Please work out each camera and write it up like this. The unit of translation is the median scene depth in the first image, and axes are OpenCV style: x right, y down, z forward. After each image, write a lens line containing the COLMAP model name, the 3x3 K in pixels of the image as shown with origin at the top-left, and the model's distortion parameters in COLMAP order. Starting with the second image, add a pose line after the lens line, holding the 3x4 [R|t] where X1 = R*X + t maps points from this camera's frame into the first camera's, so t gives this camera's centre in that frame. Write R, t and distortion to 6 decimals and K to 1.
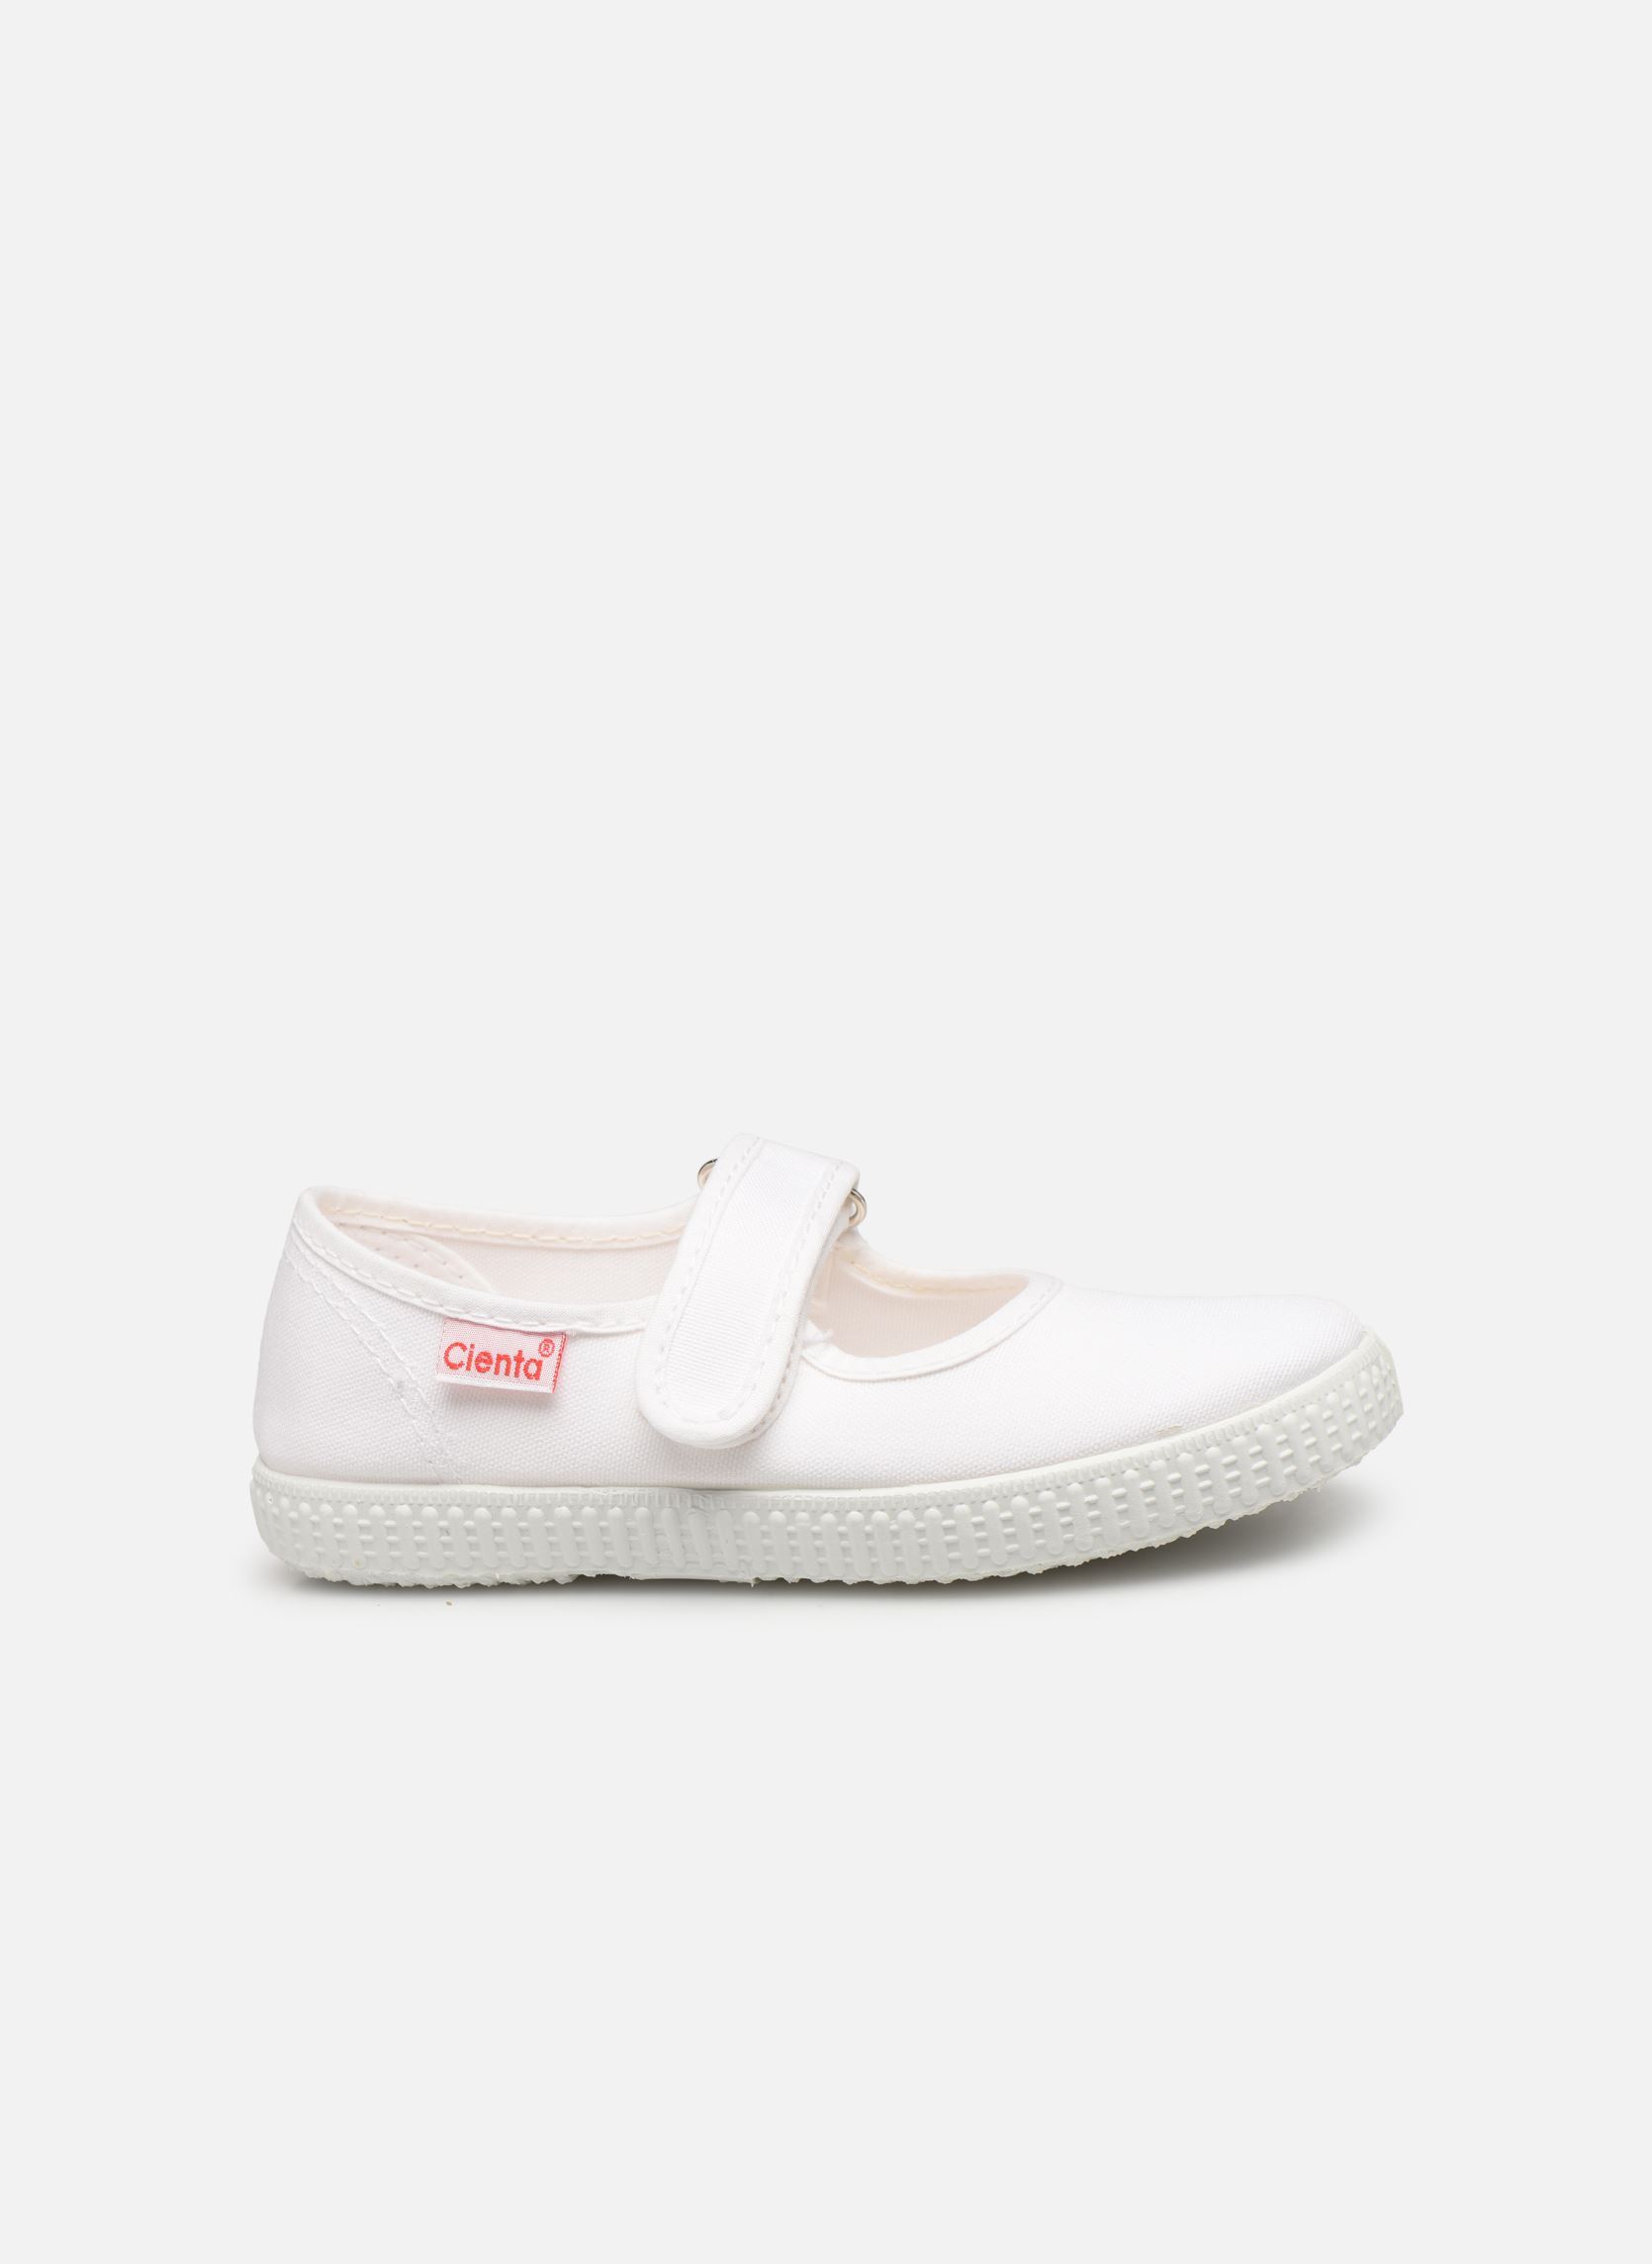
lens RADIAL K [[6958.5, 0, 826.0], [0, 6958.5, 1132.0], [0, 0, 1]] dist [-0.033904, -0.009021]
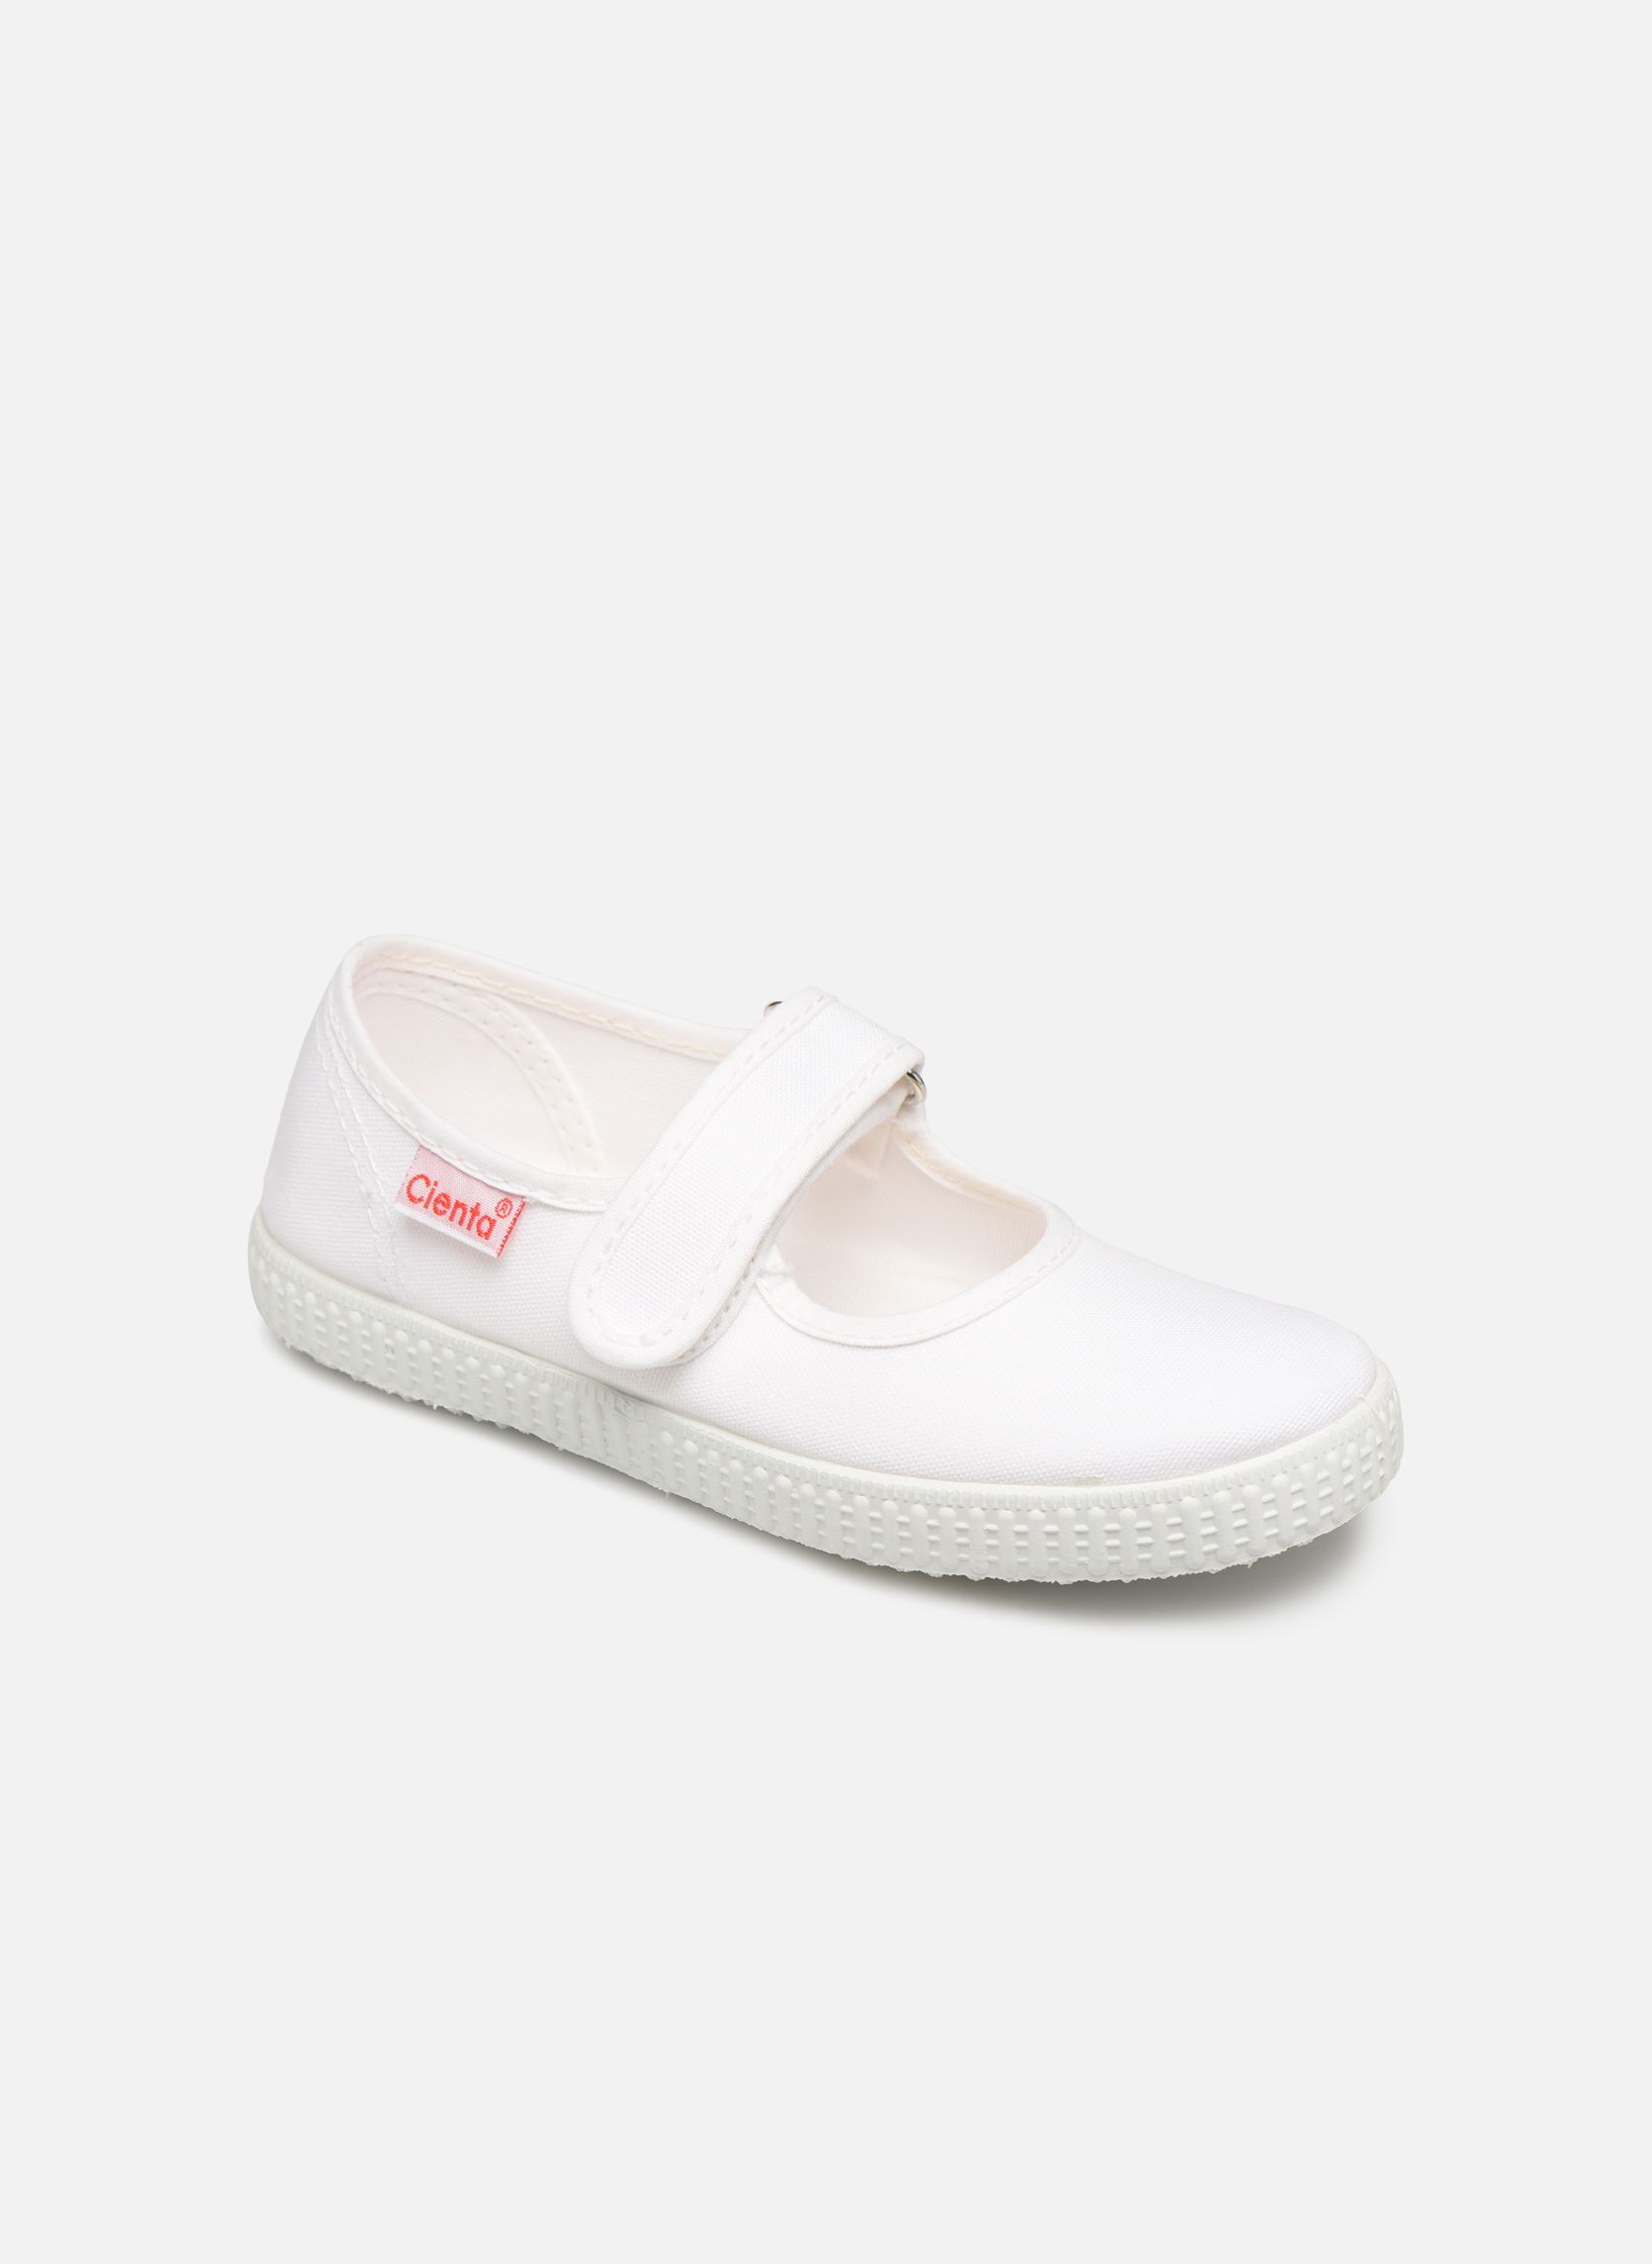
lens RADIAL K [[6958.5, 0, 826.0], [0, 6958.5, 1132.0], [0, 0, 1]] dist [-0.033904, -0.009021]
pose [[0.935778, 0.248987, -0.249648, 0.233625], [-0.170953, 0.939651, 0.296364, -0.265698], [0.308373, -0.234653, 0.921870, 0.145975]]
